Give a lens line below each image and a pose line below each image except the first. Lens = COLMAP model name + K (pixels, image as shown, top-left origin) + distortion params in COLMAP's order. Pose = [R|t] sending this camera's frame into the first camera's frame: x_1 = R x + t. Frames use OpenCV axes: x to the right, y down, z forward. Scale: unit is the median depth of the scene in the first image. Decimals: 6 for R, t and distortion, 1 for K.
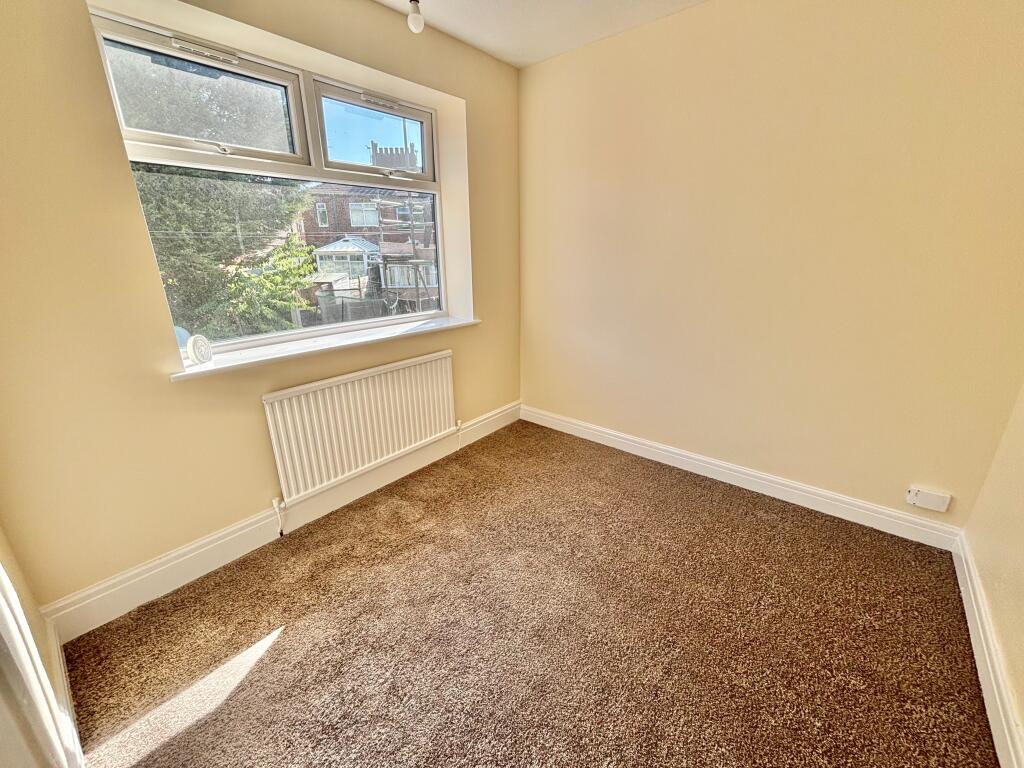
lens RADIAL K [[412.9, 0, 514.3], [0, 412.9, 379.2], [0, 0, 1]] dist [-0.000078, -0.000504]
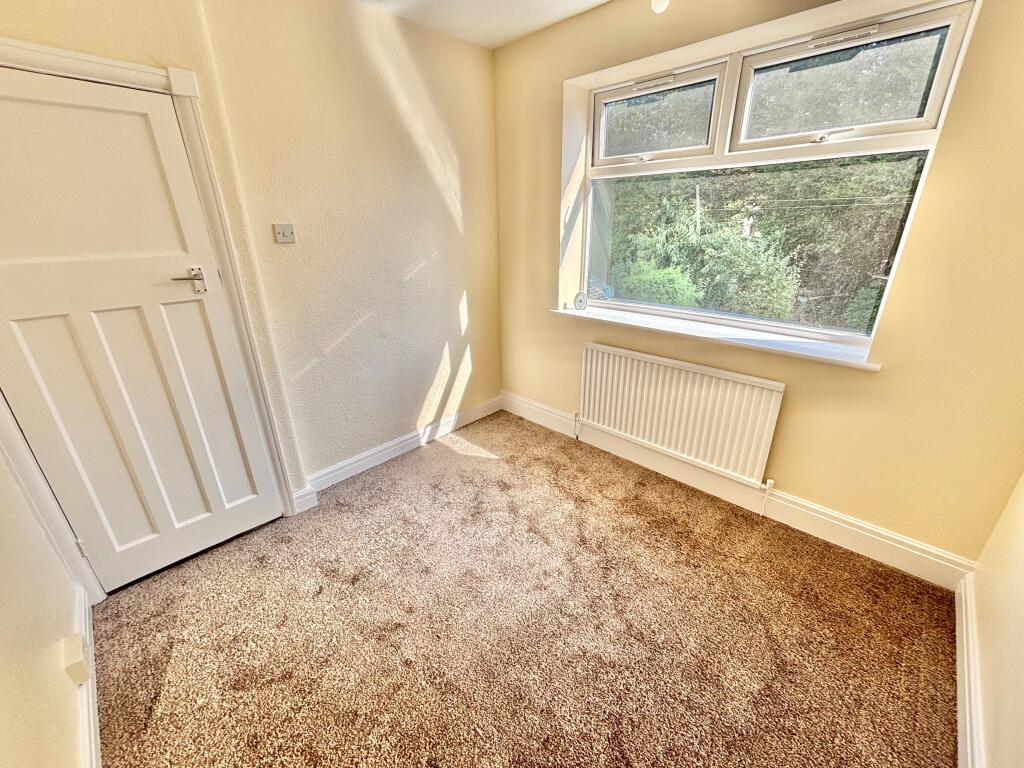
lens RADIAL K [[412.9, 0, 515.4], [0, 412.9, 386.1], [0, 0, 1]] dist [-0.000078, -0.000504]
pose [[-0.079560, 0.376851, -0.922851, 0.670818], [-0.285282, 0.878455, 0.383316, -0.257789], [0.955136, 0.293769, 0.037619, 0.641389]]
